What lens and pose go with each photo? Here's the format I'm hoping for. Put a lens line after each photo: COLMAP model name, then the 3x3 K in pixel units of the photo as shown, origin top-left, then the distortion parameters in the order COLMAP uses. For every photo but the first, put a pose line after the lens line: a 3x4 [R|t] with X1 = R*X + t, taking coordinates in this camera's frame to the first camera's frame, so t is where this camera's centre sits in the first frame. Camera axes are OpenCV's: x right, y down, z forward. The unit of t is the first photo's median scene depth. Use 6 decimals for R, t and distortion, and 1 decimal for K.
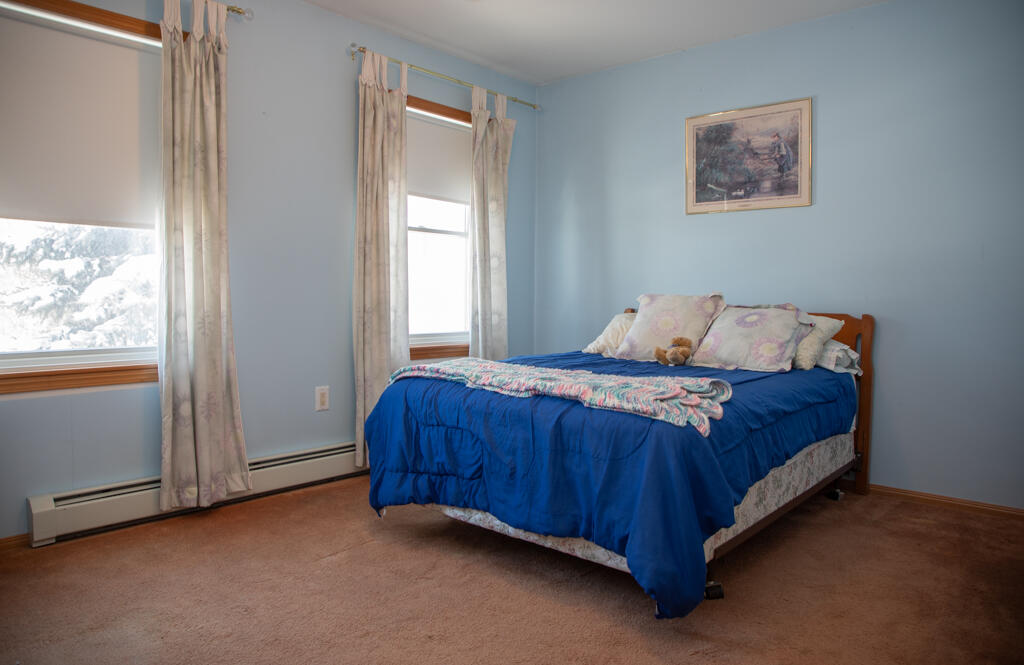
lens RADIAL K [[687.4, 0, 512.0], [0, 687.4, 332.5], [0, 0, 1]] dist [-0.056289, -0.000423]
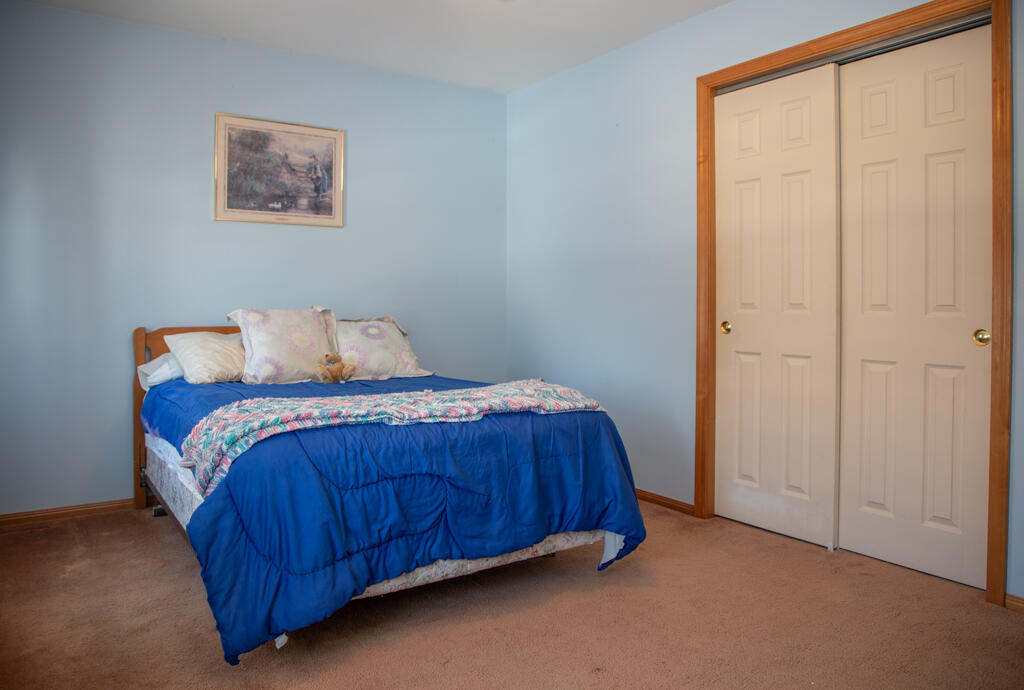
lens RADIAL K [[690.5, 0, 511.7], [0, 690.5, 321.7], [0, 0, 1]] dist [-0.082513, -0.000530]
pose [[0.250076, -0.024877, 0.967907, -0.562751], [0.054349, 0.998454, 0.011620, -0.031402], [-0.966700, 0.049699, 0.251041, 0.450719]]
